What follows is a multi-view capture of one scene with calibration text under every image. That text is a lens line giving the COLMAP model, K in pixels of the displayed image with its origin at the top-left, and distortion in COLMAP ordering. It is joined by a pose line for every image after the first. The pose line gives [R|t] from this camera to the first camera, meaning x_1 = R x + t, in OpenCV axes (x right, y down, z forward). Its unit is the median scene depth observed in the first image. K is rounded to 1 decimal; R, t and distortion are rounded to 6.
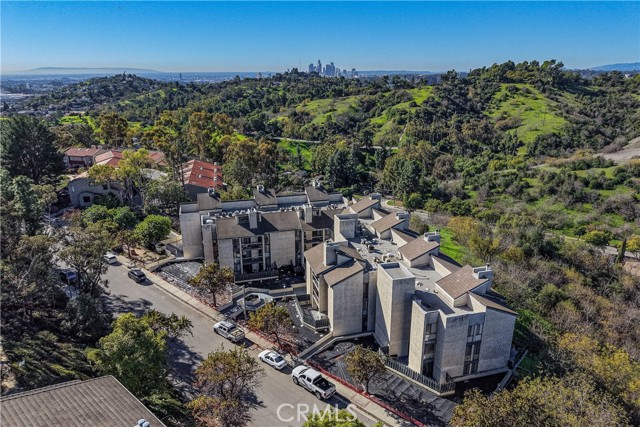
lens RADIAL K [[427.9, 0, 318.9], [0, 427.9, 214.7], [0, 0, 1]] dist [0.007342, -0.007845]
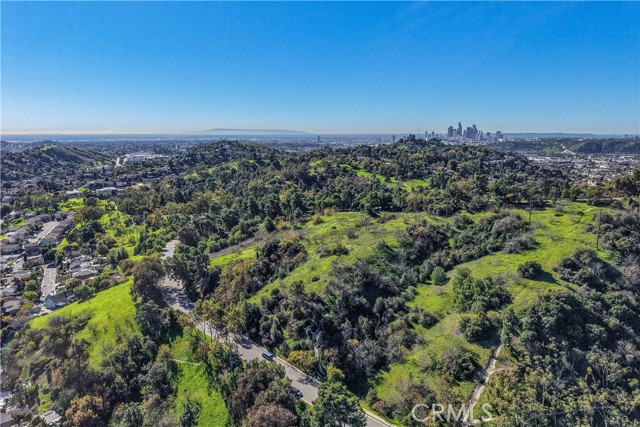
lens RADIAL K [[427.9, 0, 317.6], [0, 427.9, 210.0], [0, 0, 1]] dist [0.007342, -0.007845]
pose [[0.947758, 0.061852, -0.312935, 0.256662], [-0.105895, 0.986394, -0.125751, -0.393369], [0.300900, 0.152320, 0.941413, 0.956816]]
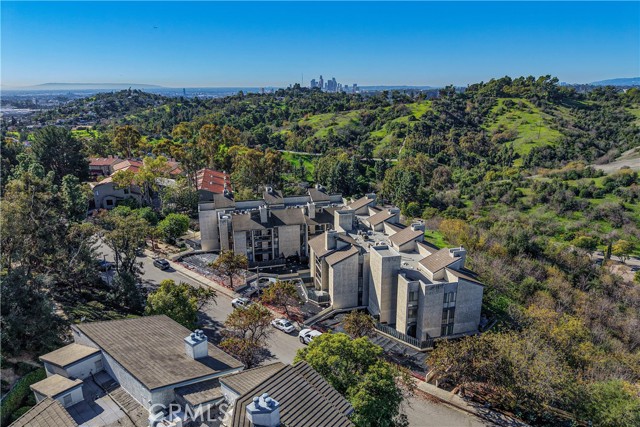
lens RADIAL K [[427.9, 0, 319.5], [0, 427.9, 215.0], [0, 0, 1]] dist [0.007342, -0.007845]
pose [[0.999995, -0.000646, -0.003120, -0.000173], [0.000547, 0.999498, -0.031667, 0.012832], [0.003139, 0.031665, 0.999494, -0.039036]]
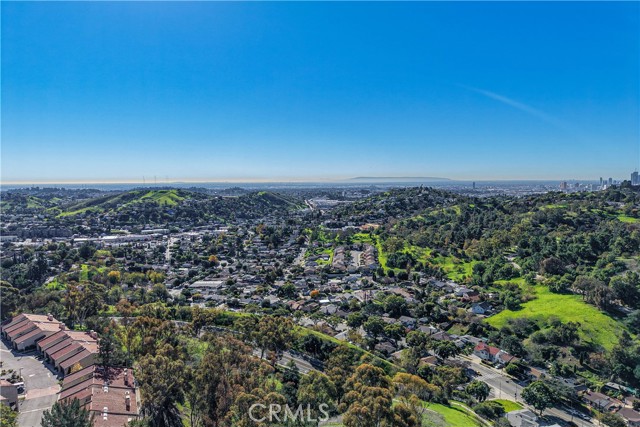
lens RADIAL K [[427.9, 0, 319.1], [0, 427.9, 214.2], [0, 0, 1]] dist [0.007342, -0.007845]
pose [[0.801536, 0.047723, -0.596039, -0.226372], [-0.188954, 0.965947, -0.176758, -0.218559], [0.567306, 0.254302, 0.783259, 0.472841]]
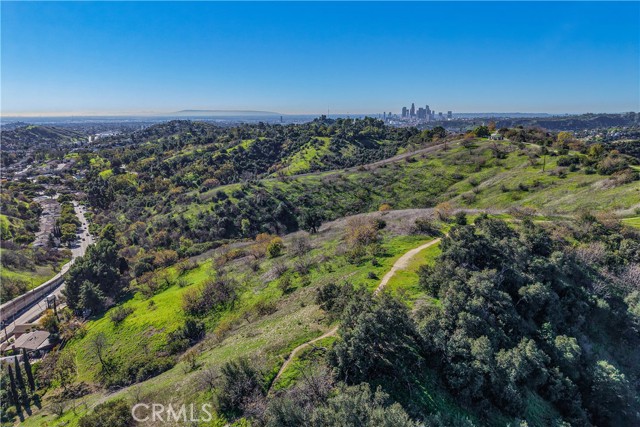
lens RADIAL K [[427.9, 0, 321.3], [0, 427.9, 214.9], [0, 0, 1]] dist [0.007342, -0.007845]
pose [[0.966681, 0.059486, -0.248975, 1.401405], [-0.081394, 0.993575, -0.078635, 0.032524], [0.242697, 0.096280, 0.965313, -0.326316]]
